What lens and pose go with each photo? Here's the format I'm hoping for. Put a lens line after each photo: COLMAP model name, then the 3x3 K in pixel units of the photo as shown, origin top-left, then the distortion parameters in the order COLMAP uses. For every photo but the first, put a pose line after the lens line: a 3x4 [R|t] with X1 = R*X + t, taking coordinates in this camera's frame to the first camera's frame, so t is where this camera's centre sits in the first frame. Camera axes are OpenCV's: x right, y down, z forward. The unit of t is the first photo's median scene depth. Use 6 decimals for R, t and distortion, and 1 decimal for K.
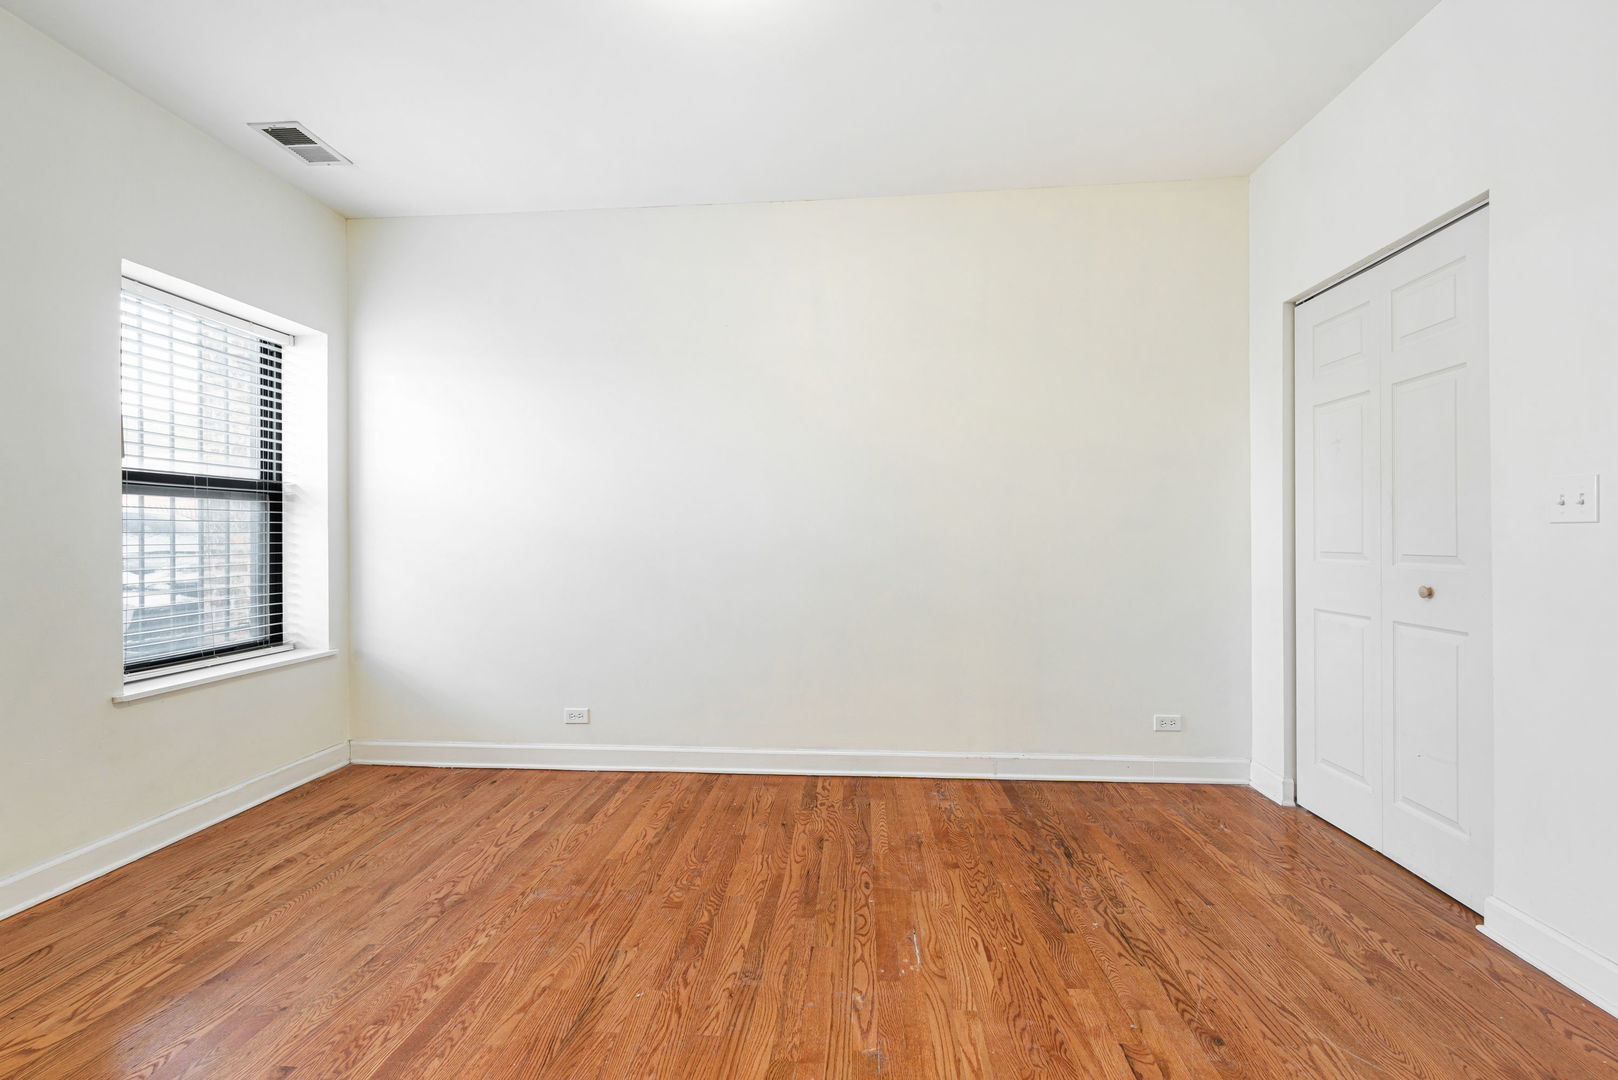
lens RADIAL K [[683.8, 0, 809.0], [0, 683.8, 540.0], [0, 0, 1]] dist [-0.000043, 0.000058]
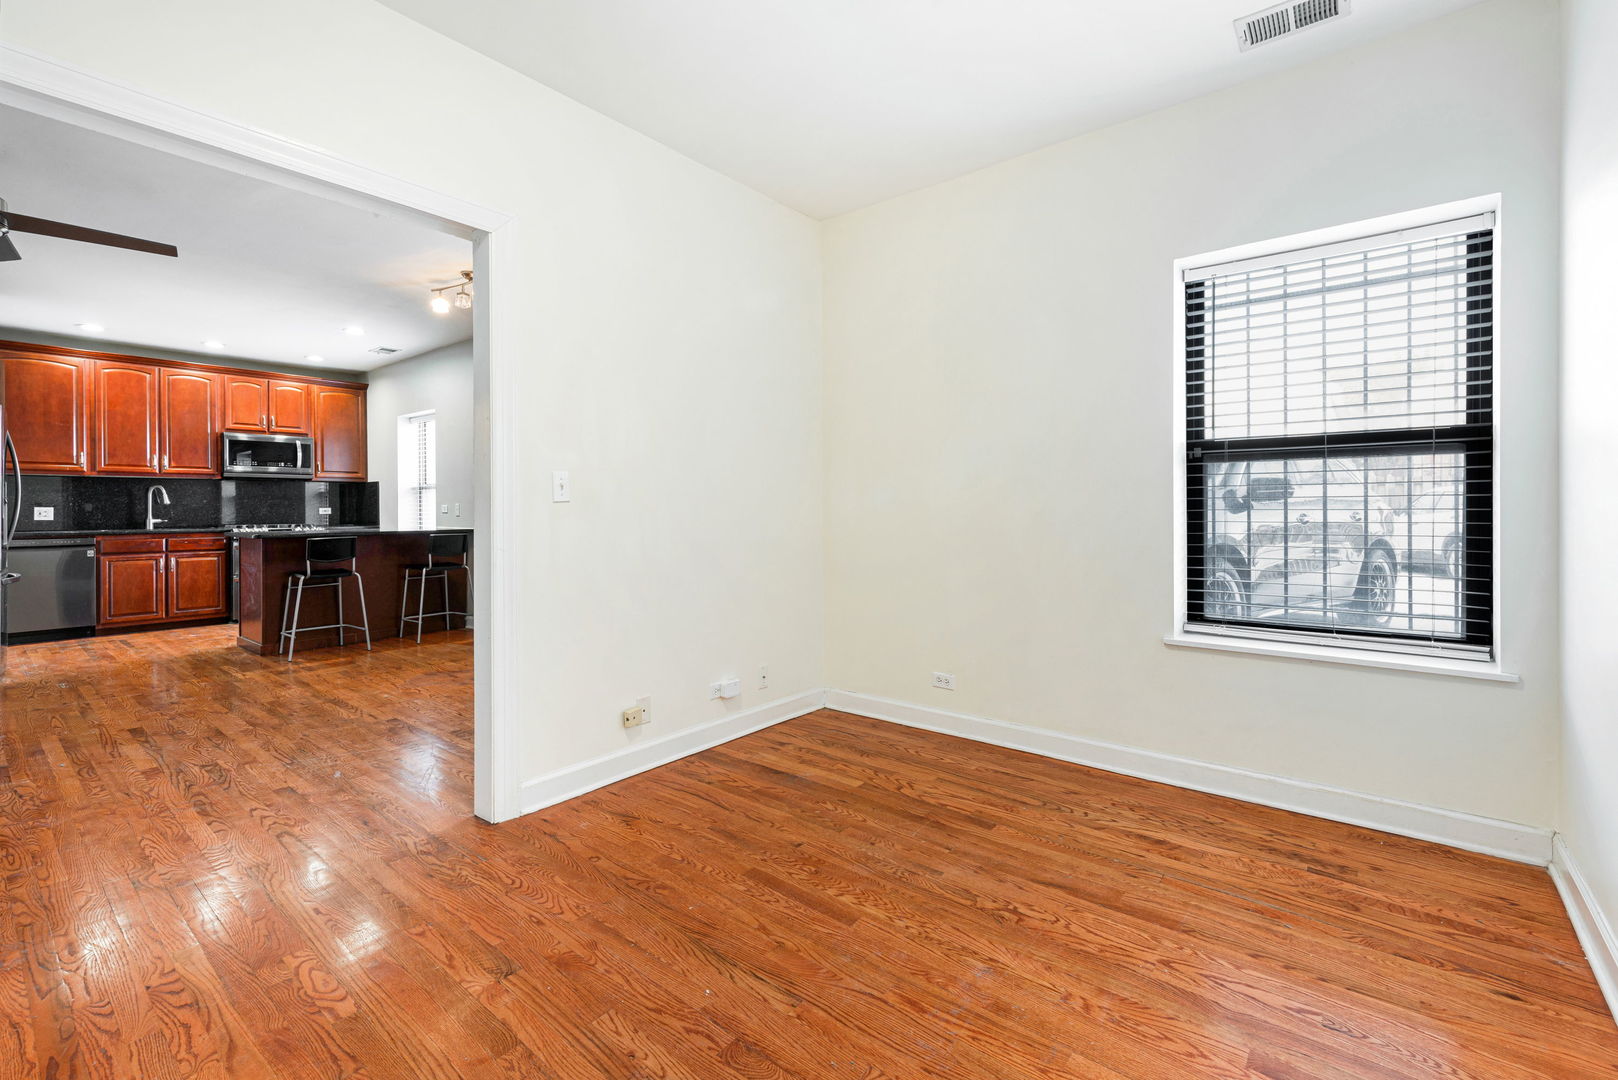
lens RADIAL K [[704.7, 0, 812.1], [0, 704.7, 513.6], [0, 0, 1]] dist [-0.001536, -0.000190]
pose [[-0.567083, 0.014222, -0.823538, 0.278343], [0.000897, 0.999861, 0.016649, -0.005202], [0.823660, 0.008703, -0.567016, 1.009162]]
